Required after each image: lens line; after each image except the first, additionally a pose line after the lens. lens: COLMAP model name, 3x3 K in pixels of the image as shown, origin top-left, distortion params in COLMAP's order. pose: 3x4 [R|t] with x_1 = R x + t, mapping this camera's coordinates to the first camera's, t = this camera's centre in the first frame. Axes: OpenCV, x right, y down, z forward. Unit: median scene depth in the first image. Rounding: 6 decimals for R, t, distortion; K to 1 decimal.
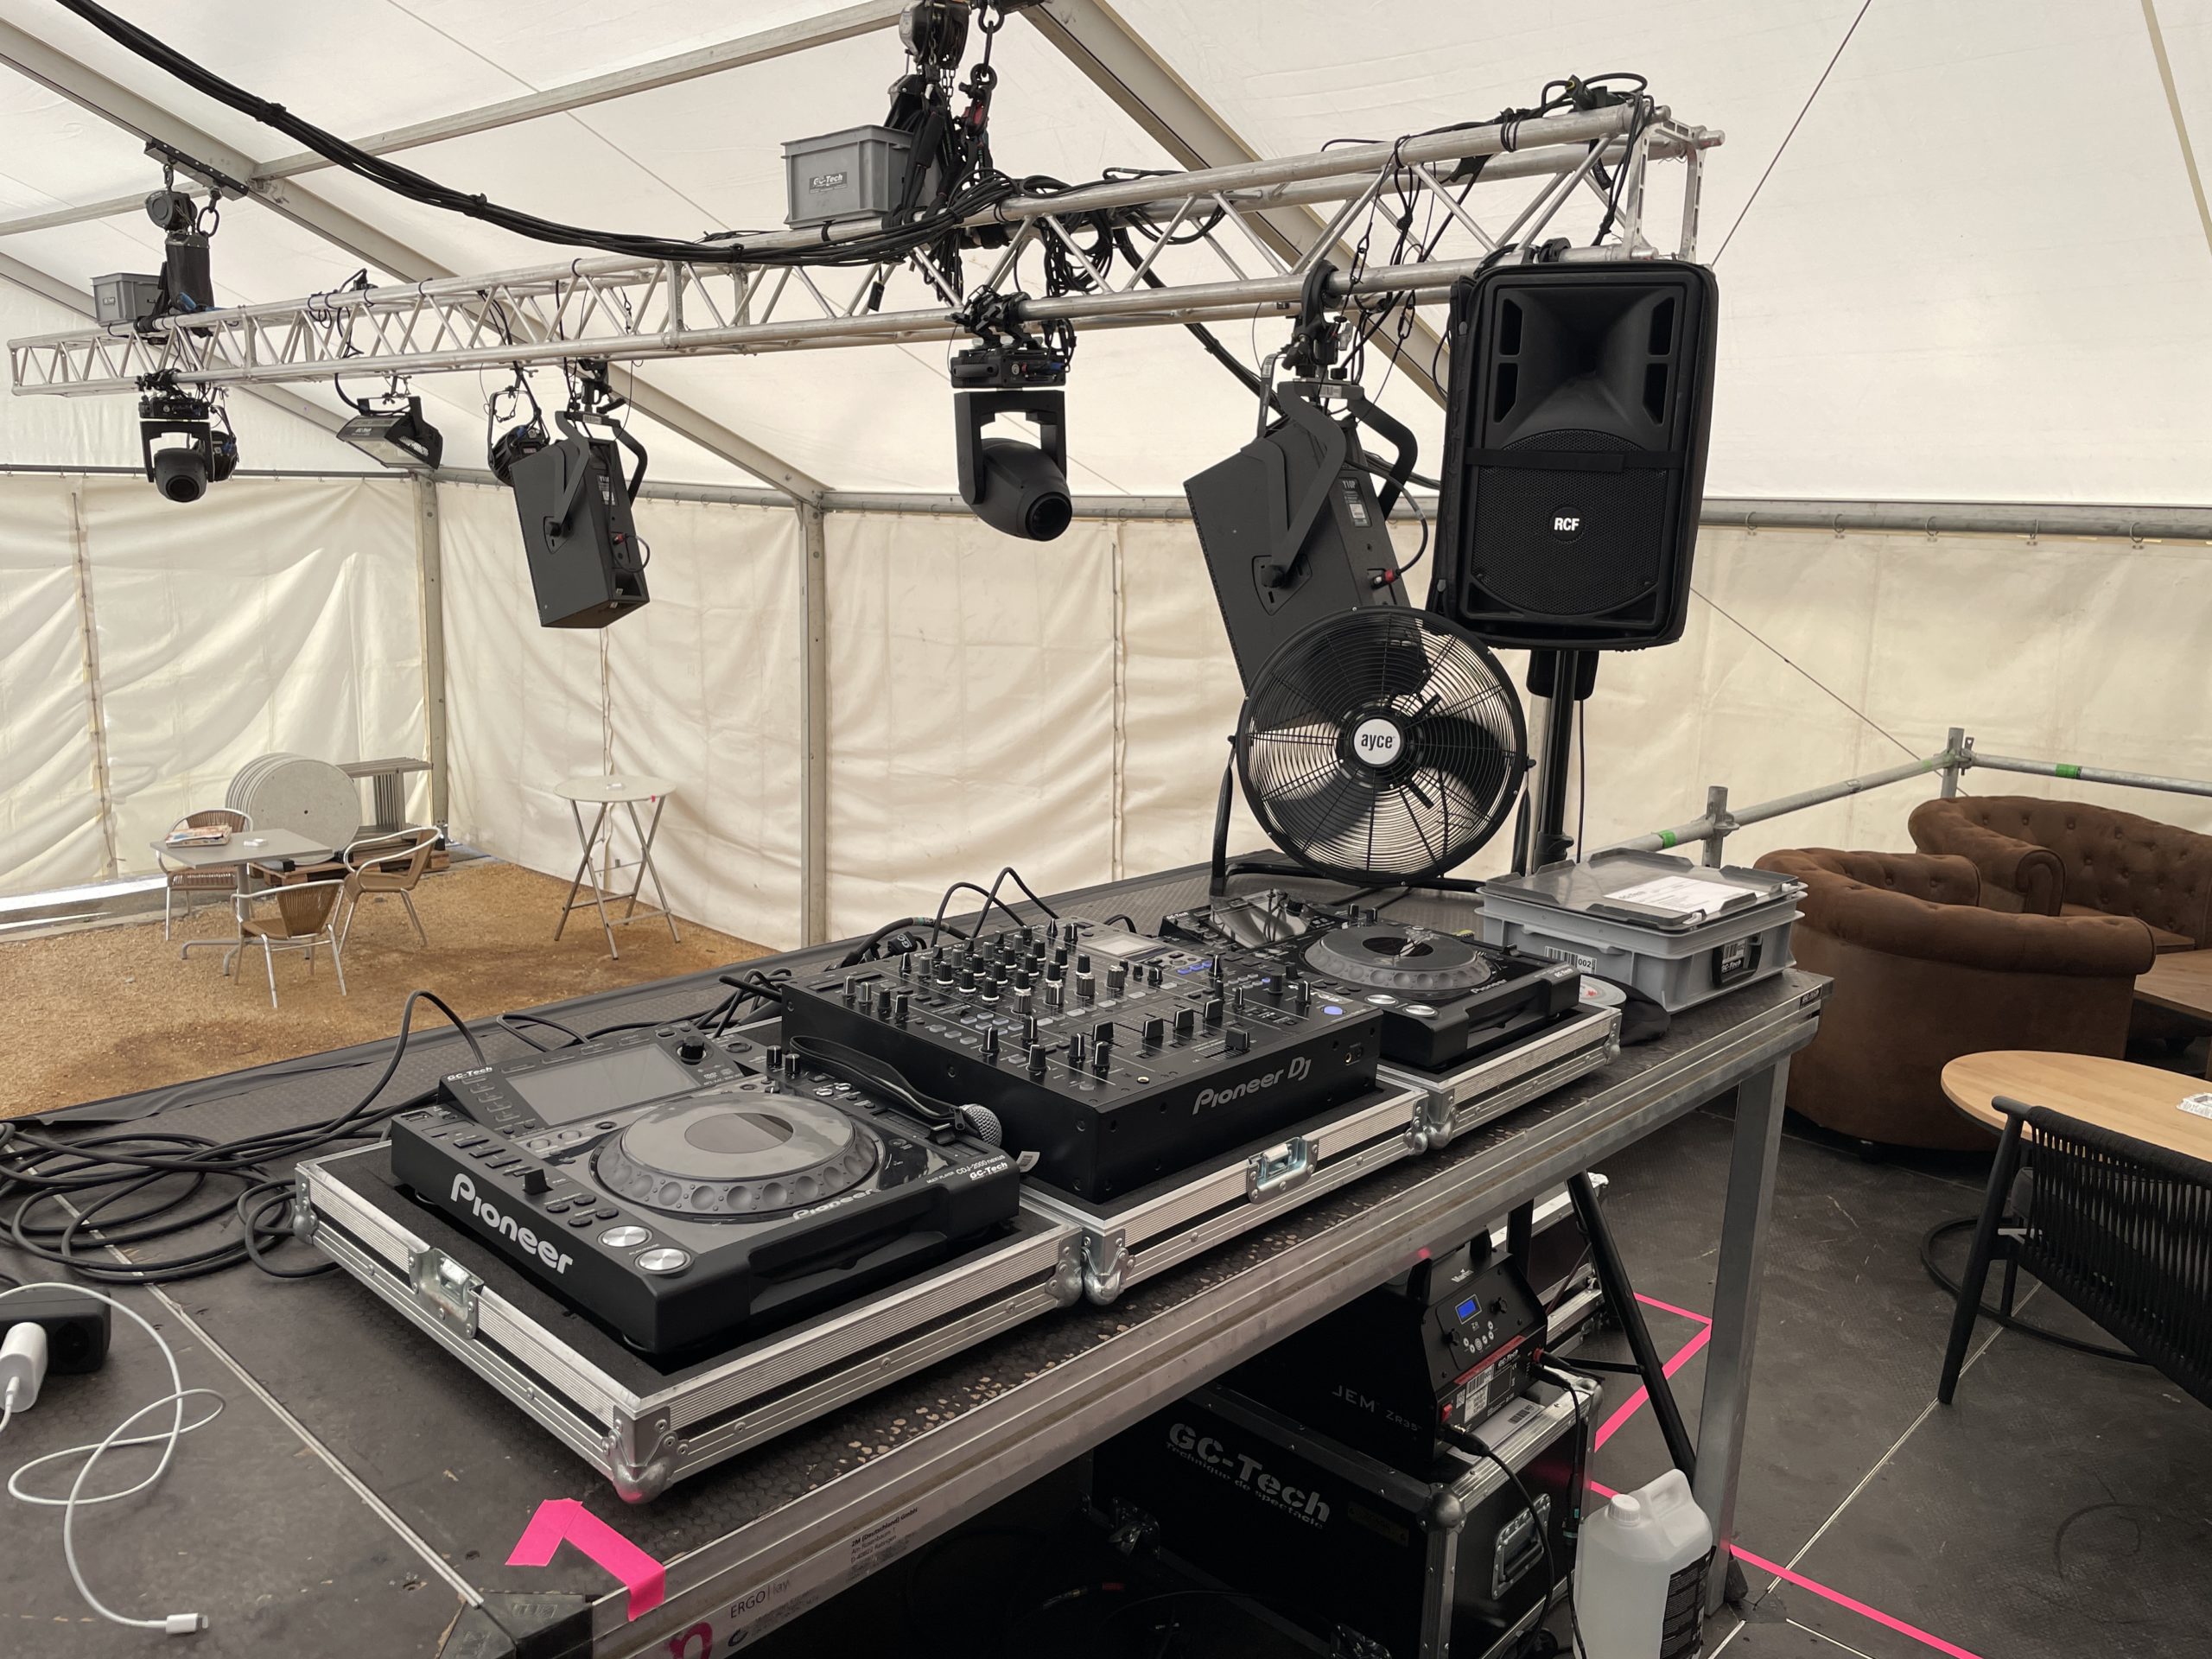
lens RADIAL K [[1654.3, 0, 1106.0], [0, 1654.3, 829.5], [0, 0, 1]] dist [0.000159, -0.008991]
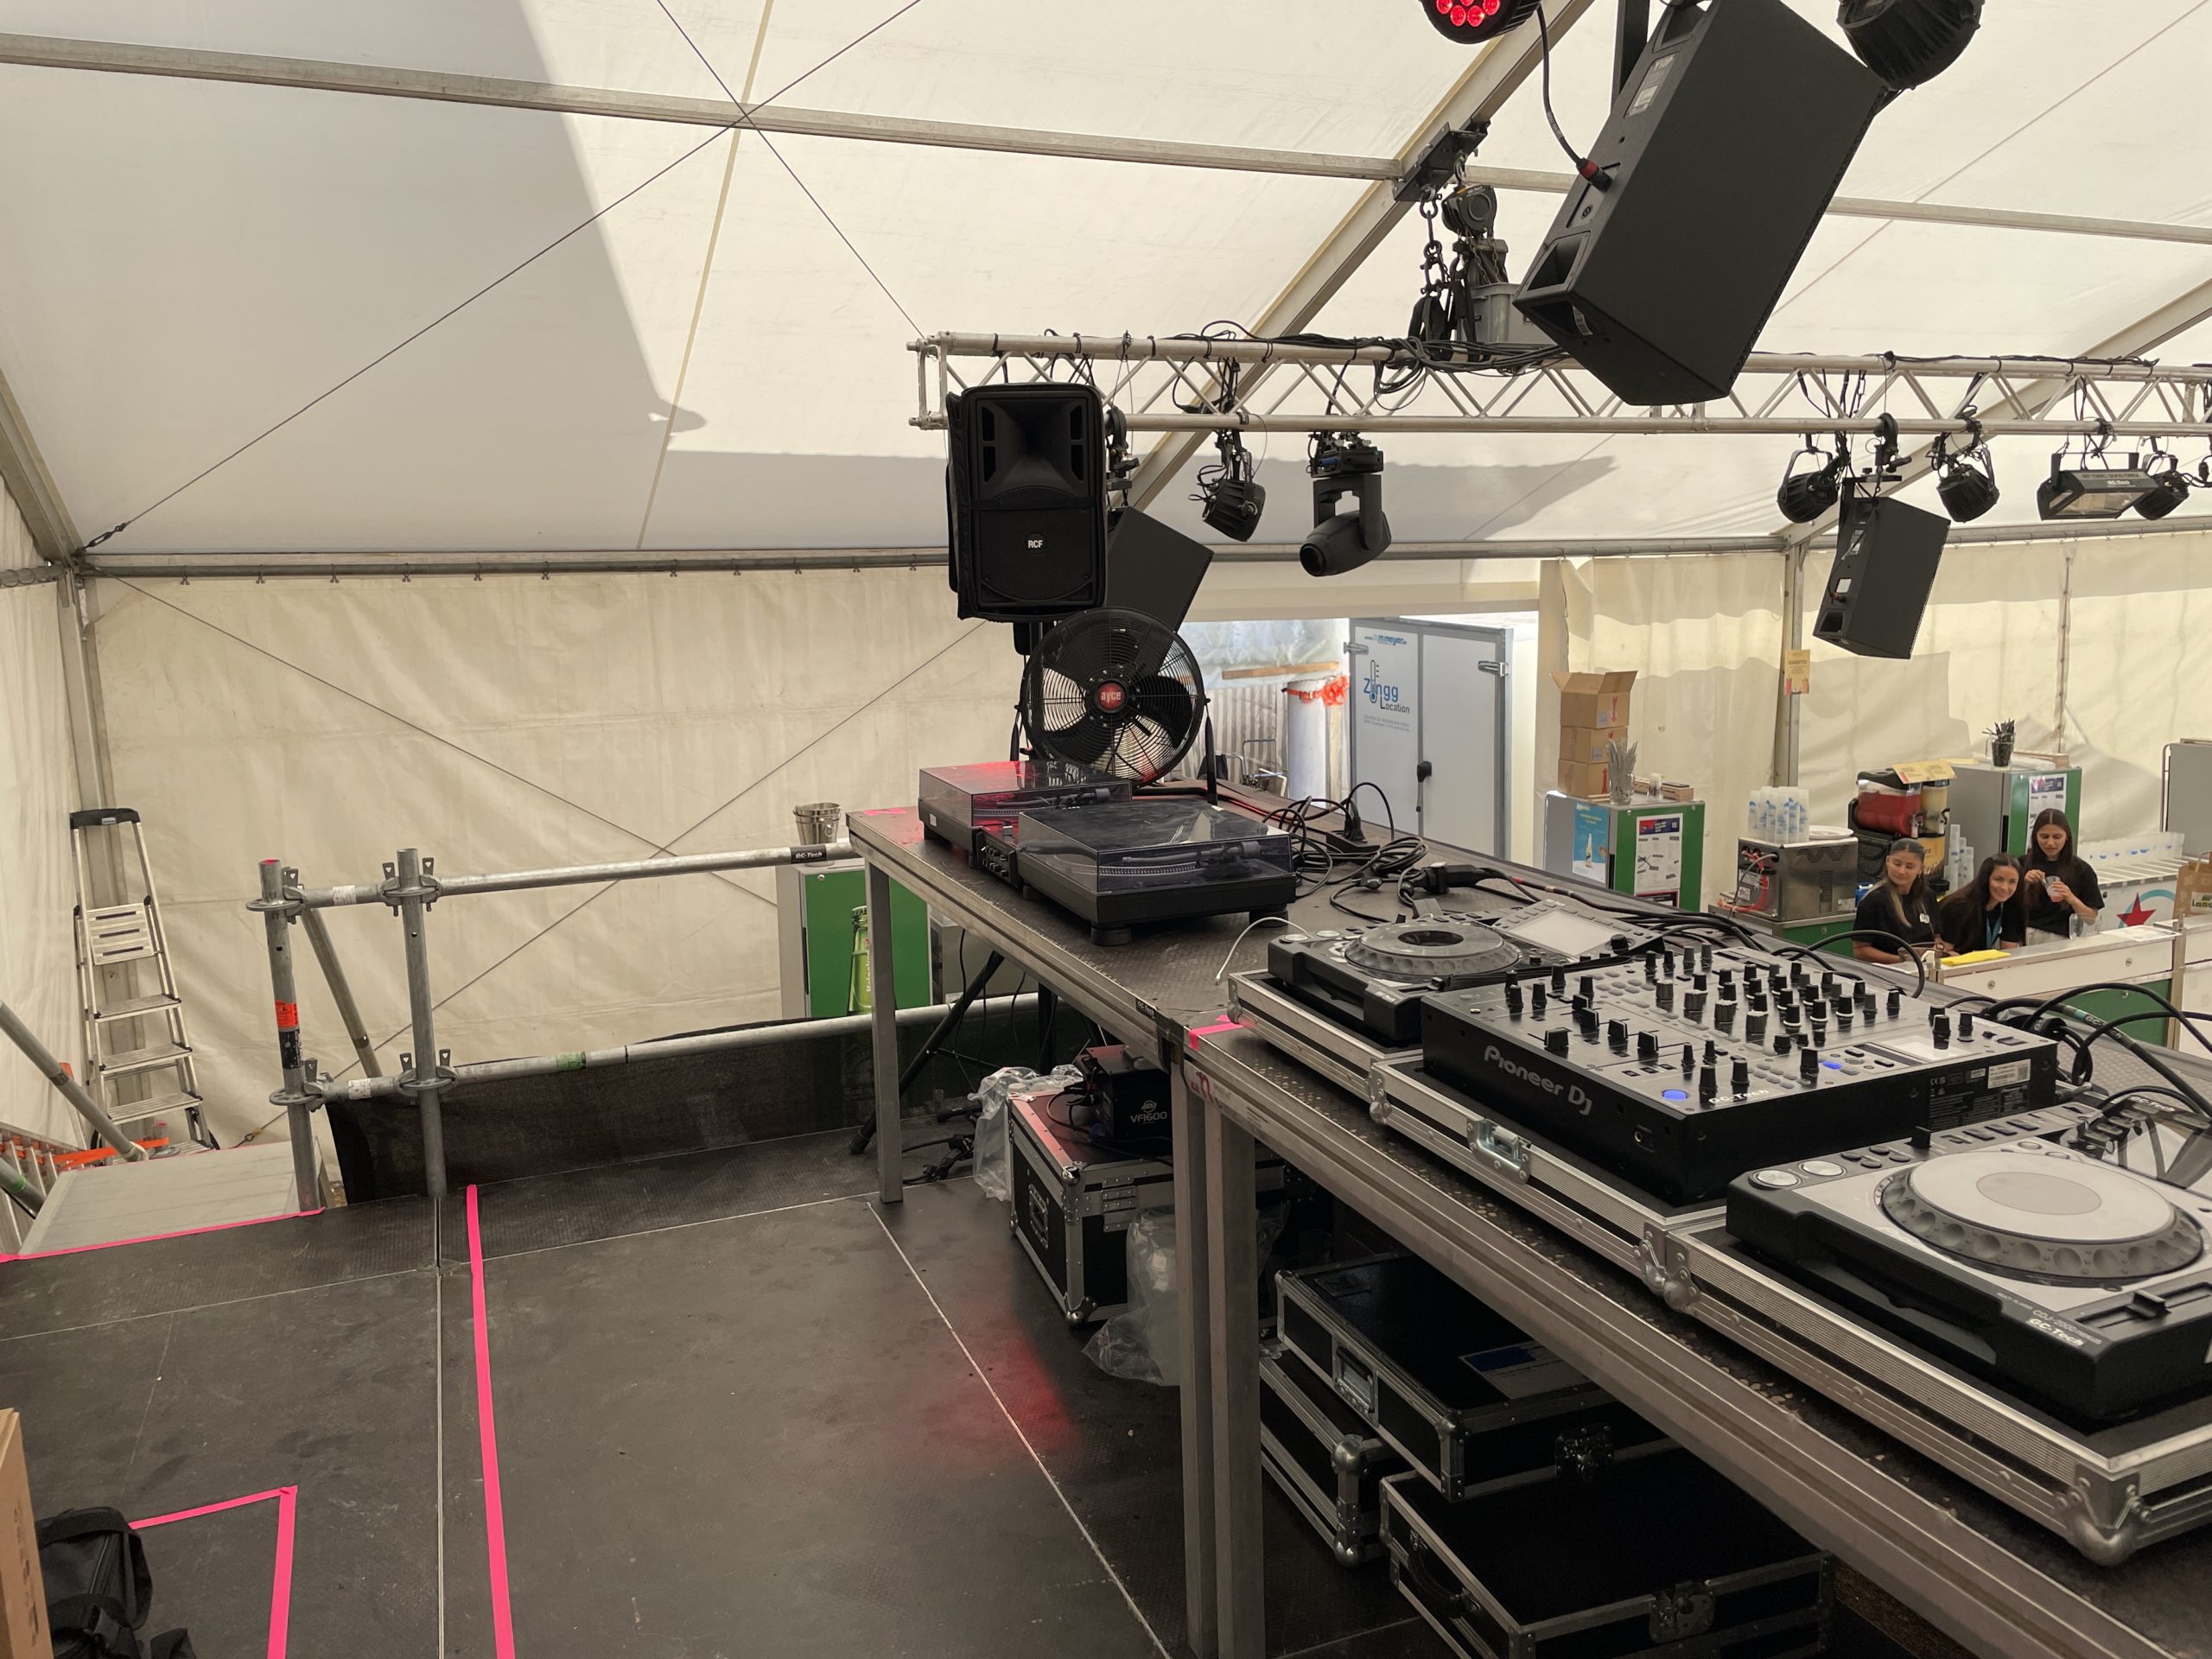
lens RADIAL K [[1654.3, 0, 1106.0], [0, 1654.3, 829.5], [0, 0, 1]] dist [0.000159, -0.008991]
pose [[-0.412896, 0.135839, -0.900591, 0.873711], [-0.176887, 0.958027, 0.225599, -0.147409], [0.893436, 0.252452, -0.371537, 0.838204]]
